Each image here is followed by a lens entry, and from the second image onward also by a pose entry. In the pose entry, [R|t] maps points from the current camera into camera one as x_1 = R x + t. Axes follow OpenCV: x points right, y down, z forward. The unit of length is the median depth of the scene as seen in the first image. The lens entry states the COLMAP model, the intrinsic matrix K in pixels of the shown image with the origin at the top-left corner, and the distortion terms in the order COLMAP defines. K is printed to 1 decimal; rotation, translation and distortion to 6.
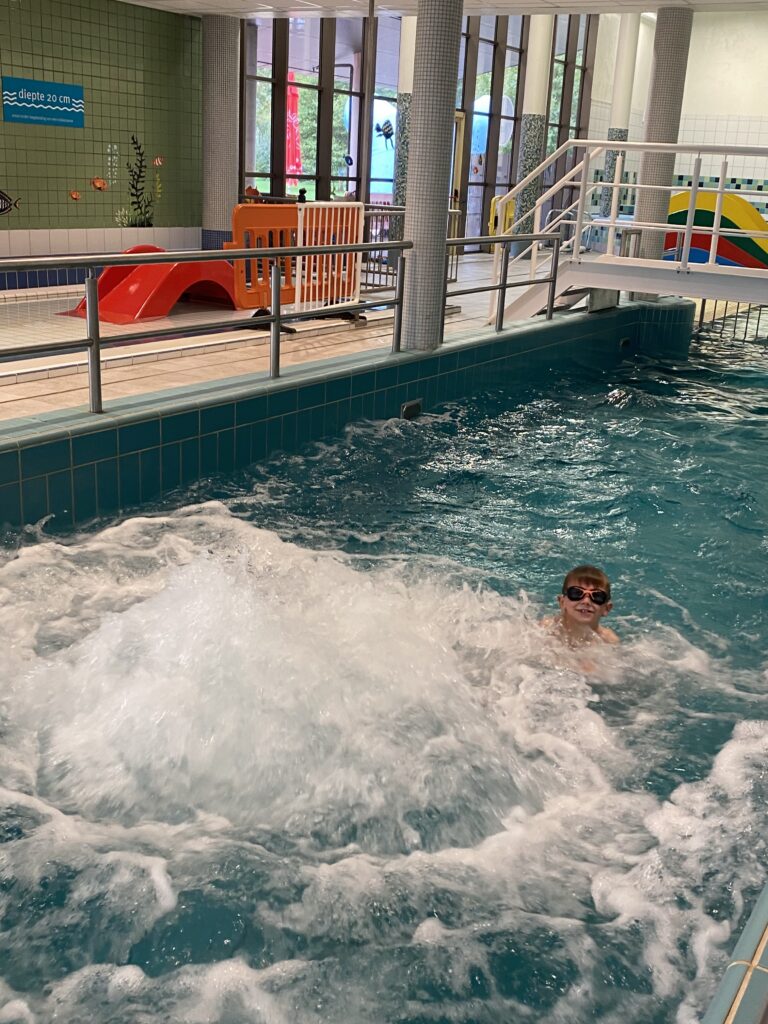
lens RADIAL K [[1095.4, 0, 384.0], [0, 1095.4, 512.0], [0, 0, 1]] dist [0.201435, -0.665062]
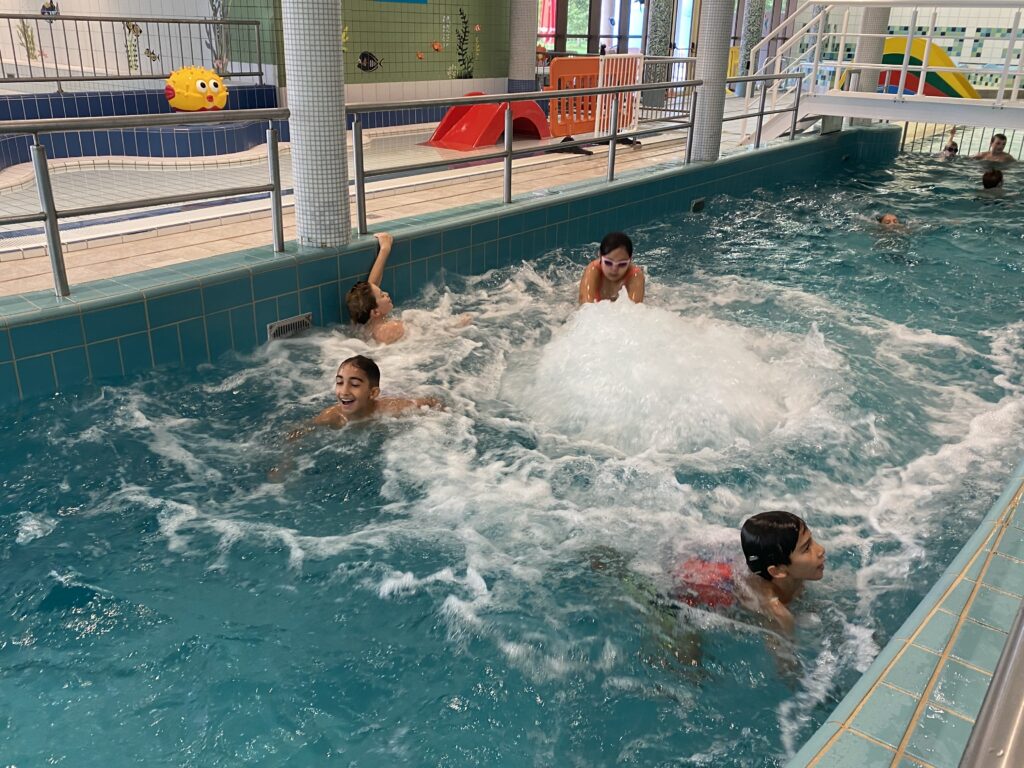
lens RADIAL K [[887.0, 0, 512.0], [0, 887.0, 384.0], [0, 0, 1]] dist [-0.002389, -0.002613]
pose [[0.995138, 0.006223, -0.098298, -0.068354], [0.001681, 0.996784, 0.080122, 0.027206], [0.098480, -0.079898, 0.991926, -0.090580]]
